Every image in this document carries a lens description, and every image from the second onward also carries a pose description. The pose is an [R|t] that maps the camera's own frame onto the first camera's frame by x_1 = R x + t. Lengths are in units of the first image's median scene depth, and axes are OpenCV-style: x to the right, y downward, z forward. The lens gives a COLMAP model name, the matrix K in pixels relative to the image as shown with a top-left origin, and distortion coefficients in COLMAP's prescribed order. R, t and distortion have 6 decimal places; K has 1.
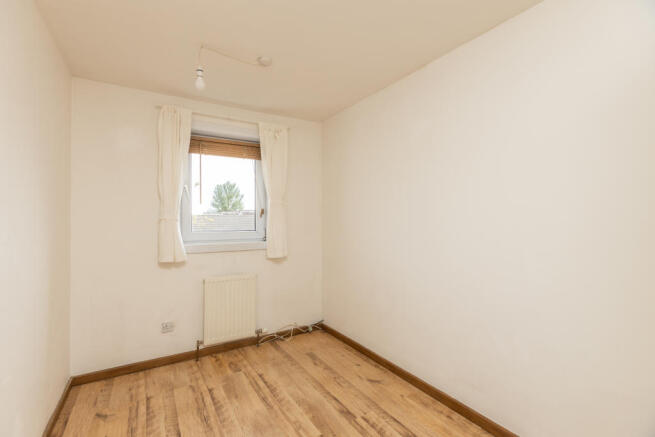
lens RADIAL K [[296.4, 0, 327.5], [0, 296.4, 218.5], [0, 0, 1]] dist [-0.002462, 0.000830]
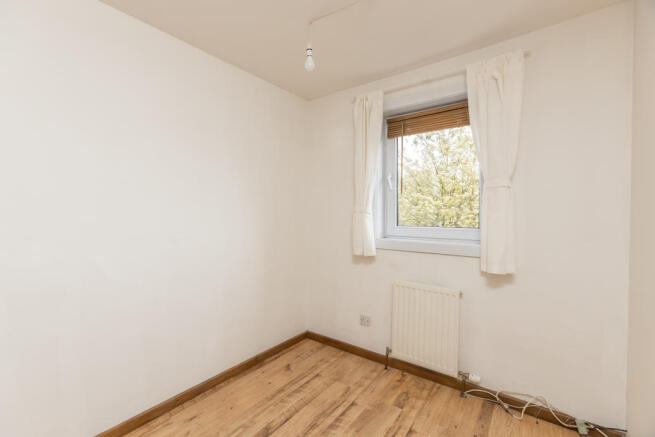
lens RADIAL K [[296.4, 0, 327.5], [0, 296.4, 218.5], [0, 0, 1]] dist [-0.002462, 0.000830]
pose [[0.340498, 0.025067, -0.939911, 0.342570], [-0.003133, 0.999669, 0.025526, 0.001030], [0.940240, -0.005747, 0.340464, 0.541060]]
